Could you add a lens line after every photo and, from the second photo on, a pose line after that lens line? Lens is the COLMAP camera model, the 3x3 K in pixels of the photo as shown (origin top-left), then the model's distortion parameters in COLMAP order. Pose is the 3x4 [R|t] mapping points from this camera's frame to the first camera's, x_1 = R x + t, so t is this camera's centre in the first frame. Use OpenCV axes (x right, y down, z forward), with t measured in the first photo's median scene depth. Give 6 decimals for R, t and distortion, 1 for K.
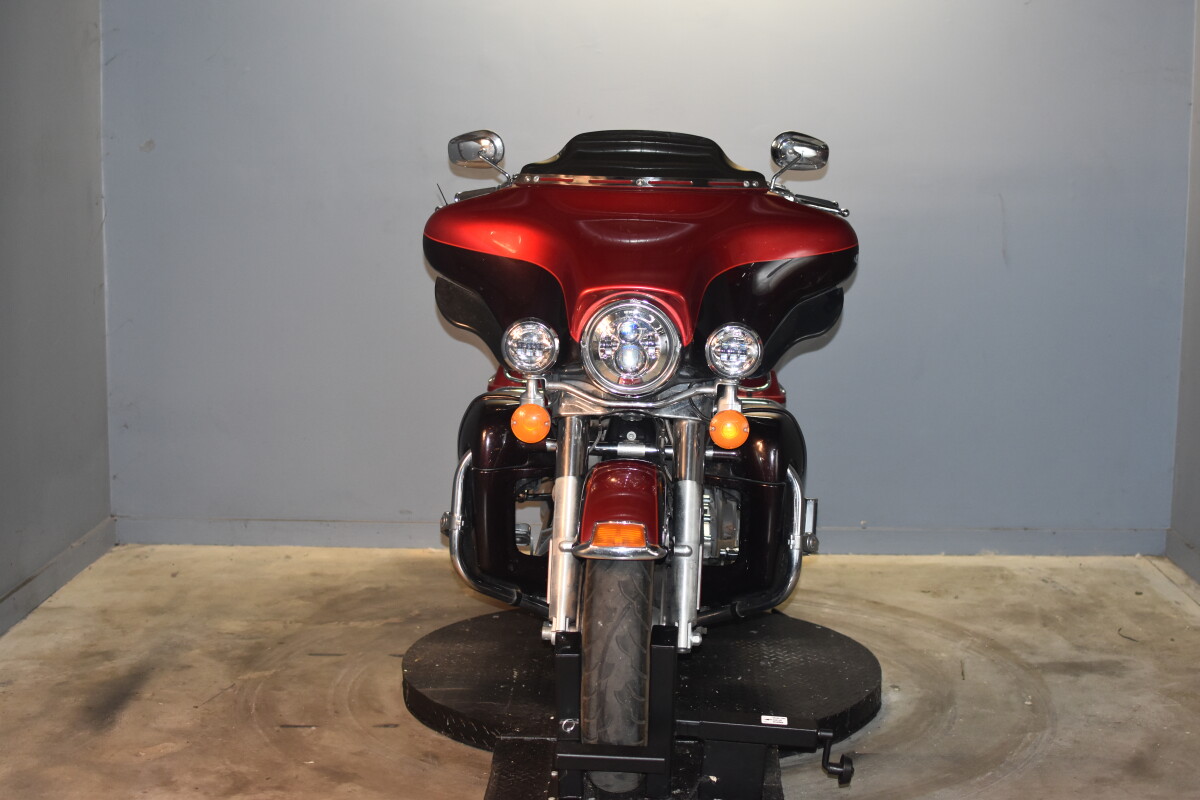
lens RADIAL K [[1842.4, 0, 600.5], [0, 1842.4, 400.0], [0, 0, 1]] dist [-0.143478, 0.000000]
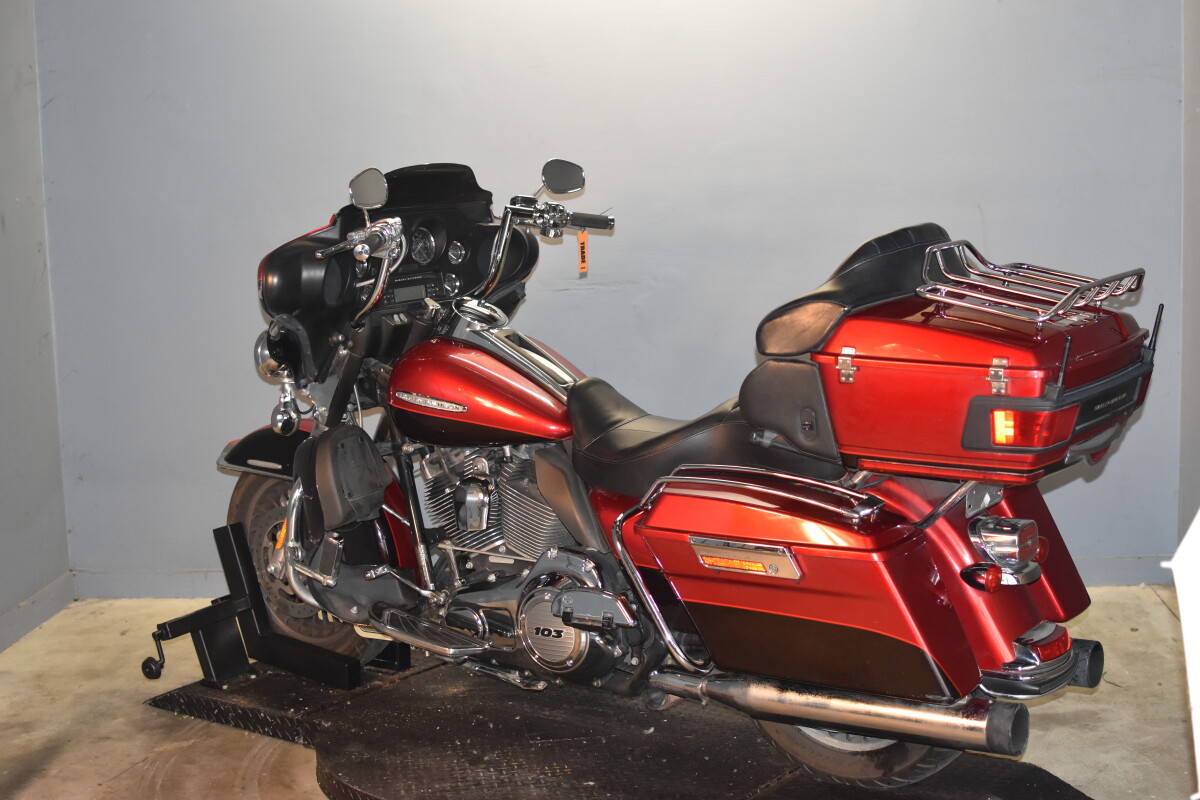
lens RADIAL K [[1842.4, 0, 598.4], [0, 1842.4, 400.9], [0, 0, 1]] dist [-0.143478, 0.000000]
pose [[0.997743, -0.031869, -0.059101, 0.093206], [0.031843, 0.999492, -0.001390, -0.021102], [0.059116, -0.000495, 0.998251, 0.062692]]
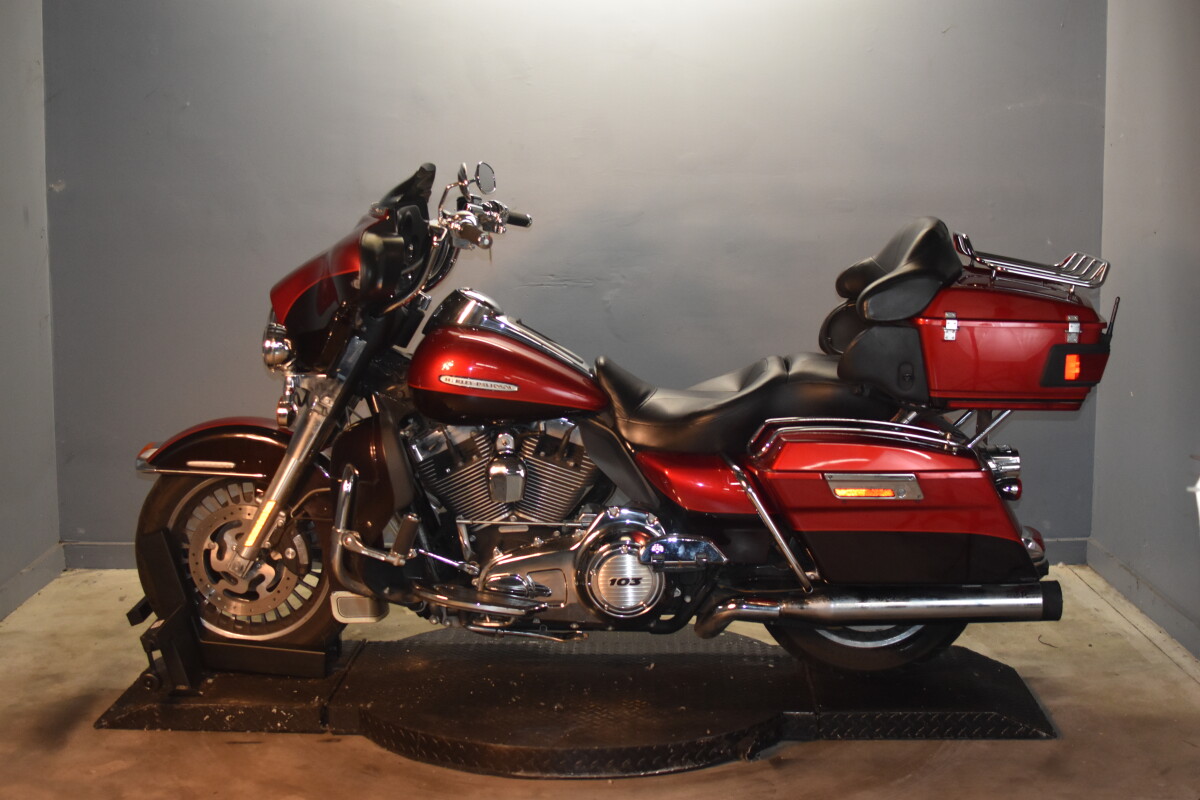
lens RADIAL K [[1842.4, 0, 601.6], [0, 1842.4, 399.9], [0, 0, 1]] dist [-0.143478, 0.000000]
pose [[0.999478, -0.014397, 0.028920, 0.008697], [0.014695, 0.999841, -0.010142, -0.001686], [-0.028769, 0.010561, 0.999530, -0.034815]]
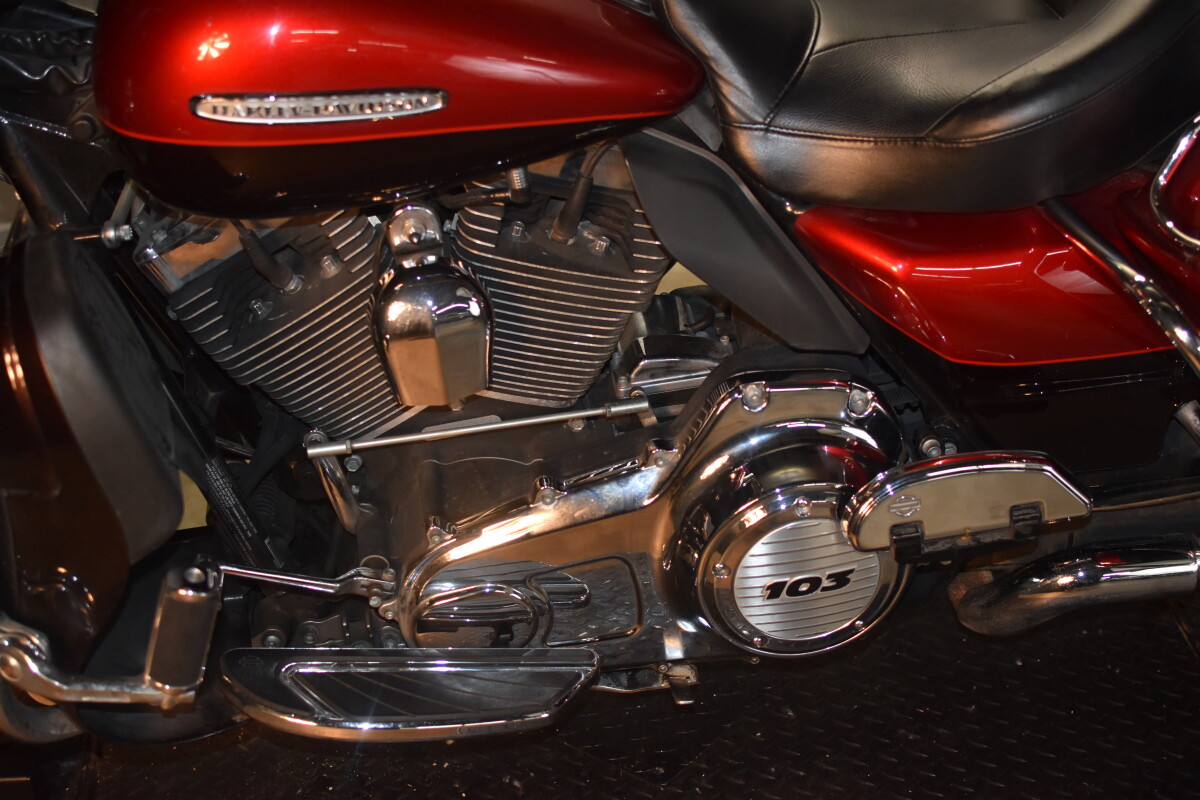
lens RADIAL K [[1842.4, 0, 597.9], [0, 1842.4, 397.2], [0, 0, 1]] dist [-0.143478, 0.000000]
pose [[0.980340, -0.167032, 0.105043, -0.020138], [0.118698, 0.924484, 0.362270, -0.074141], [-0.157622, -0.342679, 0.926135, 0.576365]]
